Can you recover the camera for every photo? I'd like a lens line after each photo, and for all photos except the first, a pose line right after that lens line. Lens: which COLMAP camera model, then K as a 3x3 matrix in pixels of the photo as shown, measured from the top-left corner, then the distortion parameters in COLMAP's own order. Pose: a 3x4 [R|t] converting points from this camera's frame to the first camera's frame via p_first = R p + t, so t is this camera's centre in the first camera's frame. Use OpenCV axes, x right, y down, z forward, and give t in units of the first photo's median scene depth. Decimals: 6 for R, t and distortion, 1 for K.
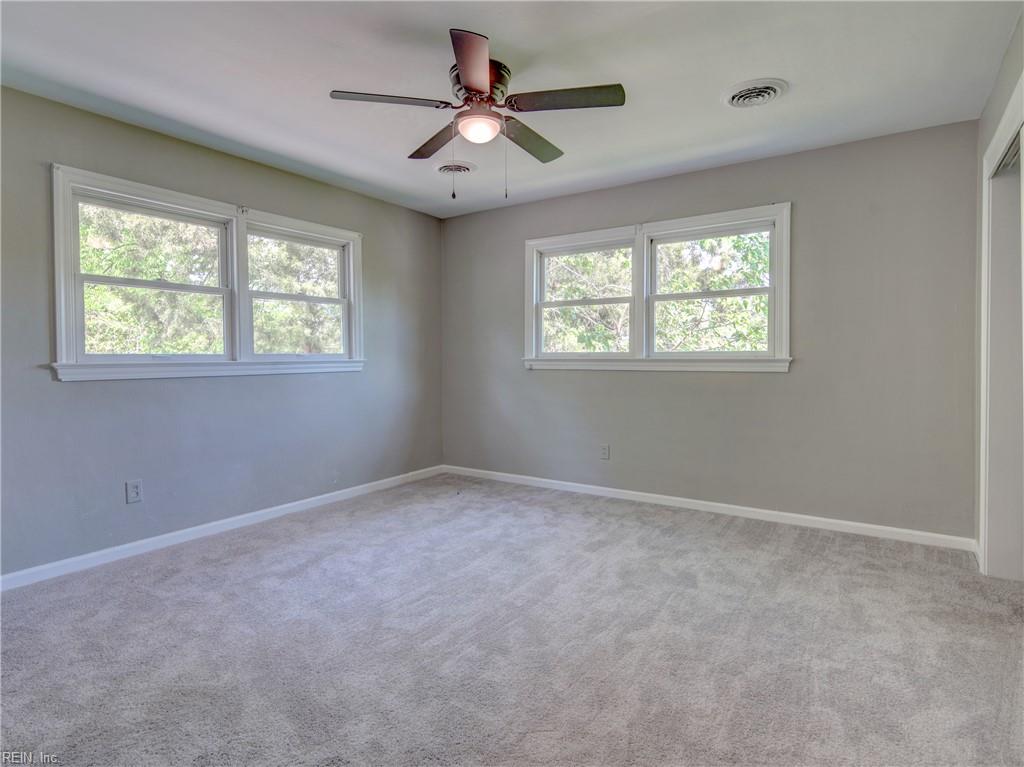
lens RADIAL K [[553.0, 0, 510.0], [0, 553.0, 397.9], [0, 0, 1]] dist [-0.080446, 0.048243]
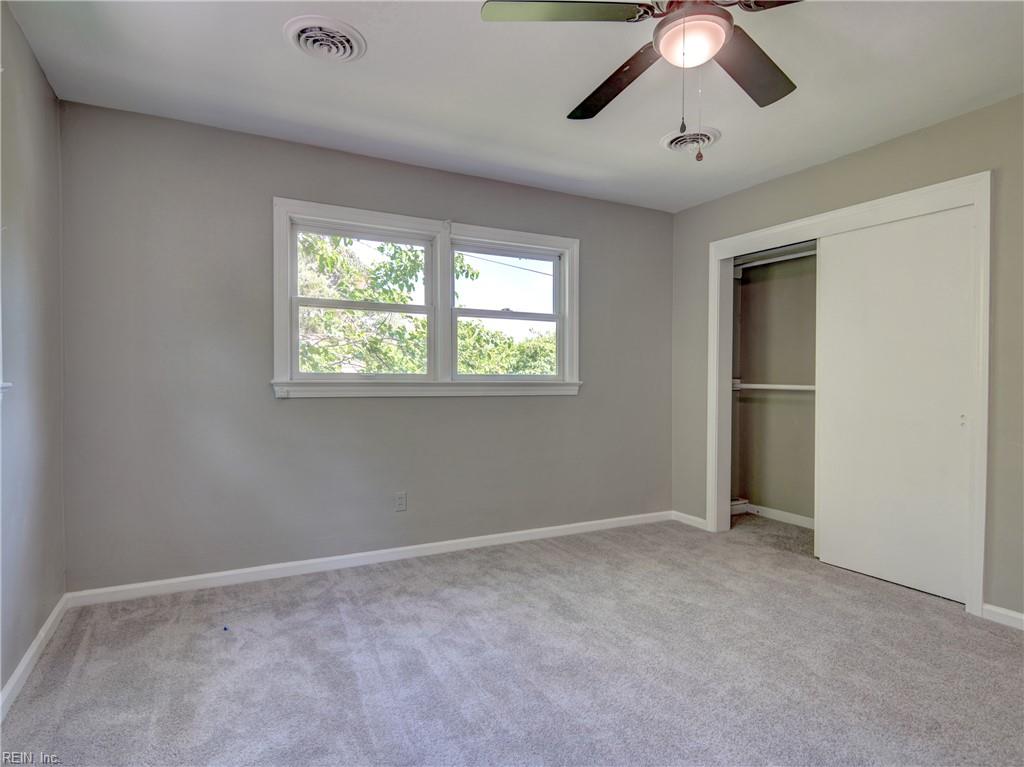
lens RADIAL K [[555.2, 0, 489.6], [0, 555.2, 390.7], [0, 0, 1]] dist [-0.001063, -0.000003]
pose [[0.470378, -0.015443, 0.882330, -0.565154], [0.052703, 0.998554, -0.010620, -0.053521], [-0.880890, 0.051497, 0.470511, 0.628740]]
